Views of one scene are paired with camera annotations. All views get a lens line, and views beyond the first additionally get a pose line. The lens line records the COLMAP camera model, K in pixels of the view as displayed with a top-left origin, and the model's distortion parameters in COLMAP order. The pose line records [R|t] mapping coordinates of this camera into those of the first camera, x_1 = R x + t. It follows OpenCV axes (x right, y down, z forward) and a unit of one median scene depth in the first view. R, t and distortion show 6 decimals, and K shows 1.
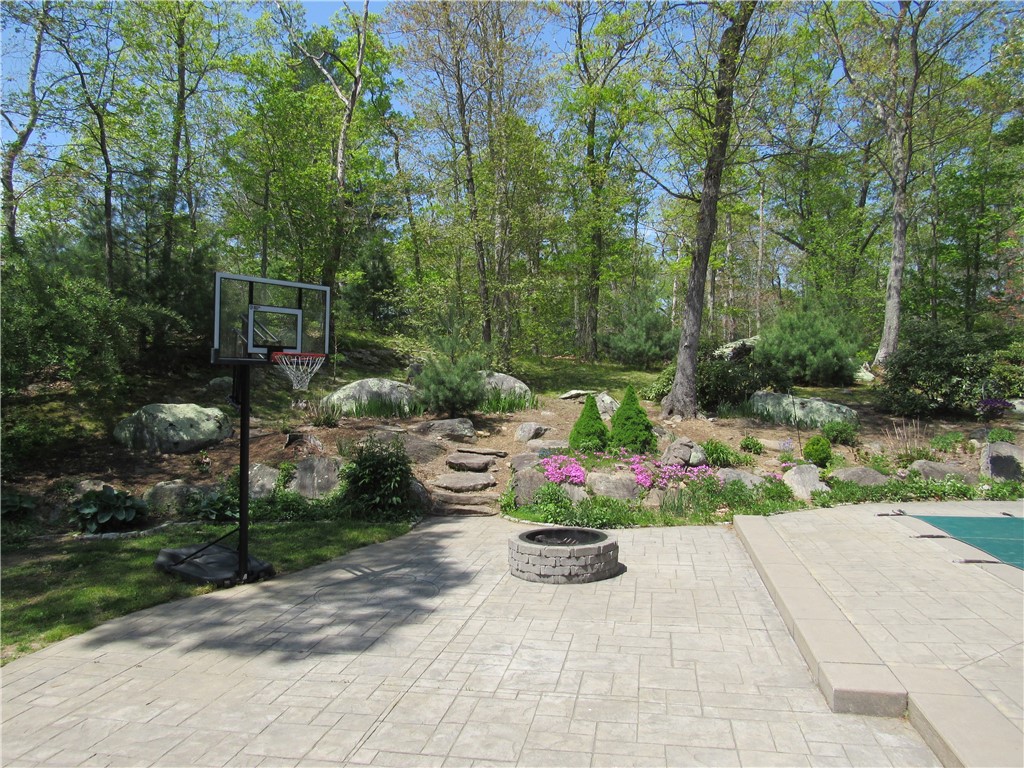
lens RADIAL K [[736.0, 0, 527.7], [0, 736.0, 383.7], [0, 0, 1]] dist [-0.003086, 0.000843]
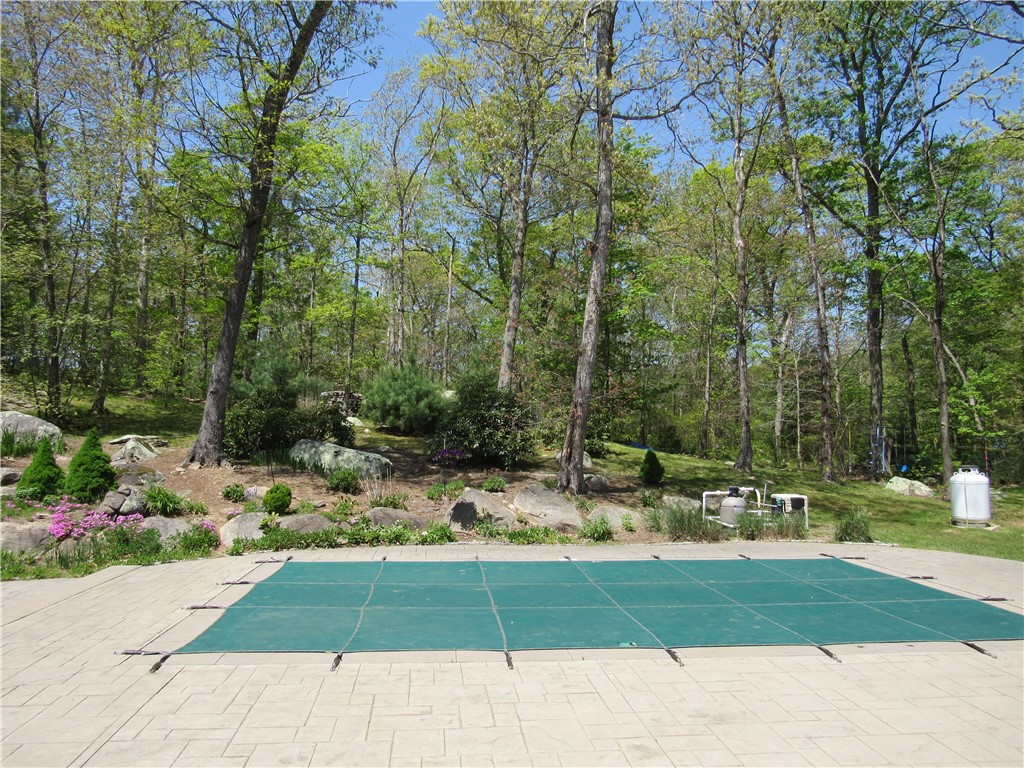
lens RADIAL K [[732.7, 0, 512.0], [0, 732.7, 384.0], [0, 0, 1]] dist [-0.023871, -0.002302]
pose [[0.961996, 0.036580, 0.270604, 0.438812], [-0.018824, 0.997513, -0.067923, -0.003305], [-0.272415, 0.060248, 0.960292, -0.059556]]
